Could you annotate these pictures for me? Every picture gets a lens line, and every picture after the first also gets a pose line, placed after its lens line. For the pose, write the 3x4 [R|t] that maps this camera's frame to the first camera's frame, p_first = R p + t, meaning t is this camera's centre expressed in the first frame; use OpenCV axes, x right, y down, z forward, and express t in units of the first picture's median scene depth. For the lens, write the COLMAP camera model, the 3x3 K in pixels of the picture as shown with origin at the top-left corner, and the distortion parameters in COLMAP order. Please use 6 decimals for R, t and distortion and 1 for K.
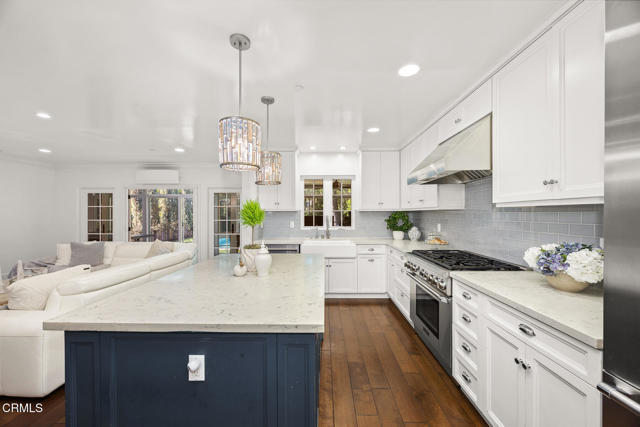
lens RADIAL K [[244.8, 0, 319.3], [0, 244.8, 214.4], [0, 0, 1]] dist [0.001518, -0.000122]
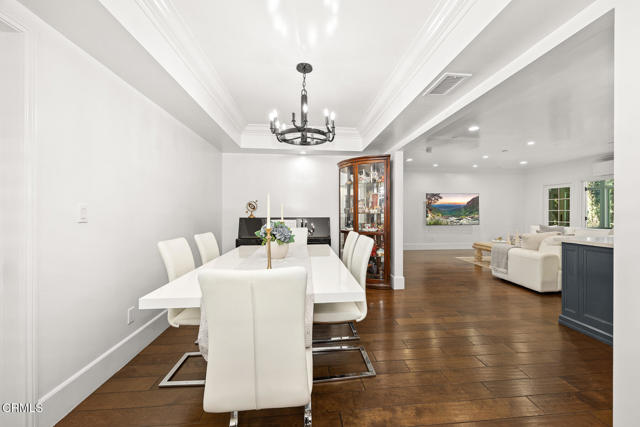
lens RADIAL K [[251.7, 0, 326.7], [0, 251.7, 212.5], [0, 0, 1]] dist [-0.002487, -0.000461]
pose [[0.117441, 0.002728, -0.993076, 0.262157], [-0.003722, 0.999990, 0.002307, 0.045129], [0.993073, 0.003425, 0.117450, -0.364257]]
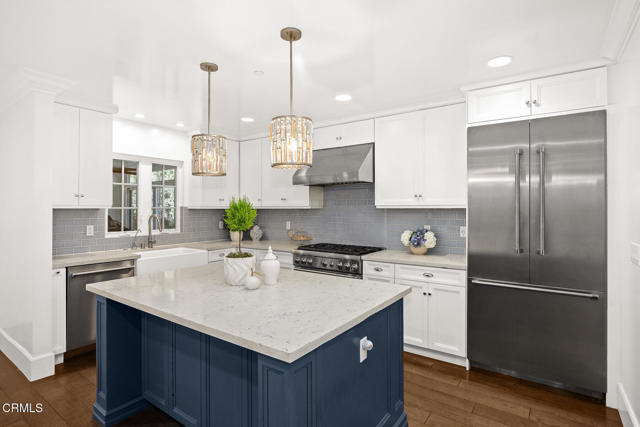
lens RADIAL K [[330.4, 0, 318.4], [0, 330.4, 207.2], [0, 0, 1]] dist [-0.005539, -0.000675]
pose [[0.560450, 0.007425, 0.828155, -0.468629], [0.001694, 0.999947, -0.010112, -0.007014], [-0.828187, 0.007071, 0.560408, 0.073533]]
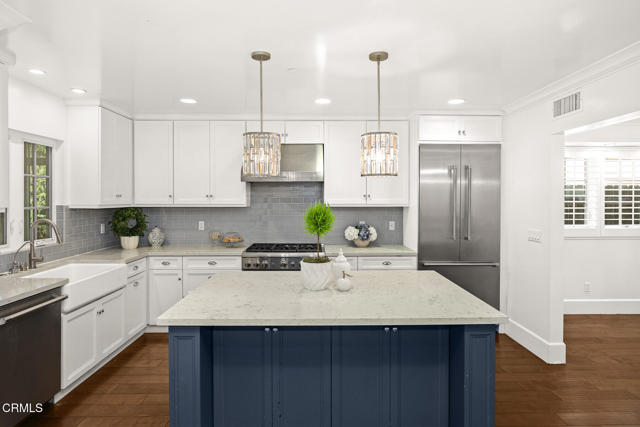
lens RADIAL K [[372.0, 0, 316.9], [0, 372.0, 204.8], [0, 0, 1]] dist [0.005294, -0.003015]
pose [[-0.036445, -0.014175, 0.999235, -0.685212], [0.003265, 0.999892, 0.014303, -0.031488], [-0.999330, 0.003783, -0.036395, 0.475729]]
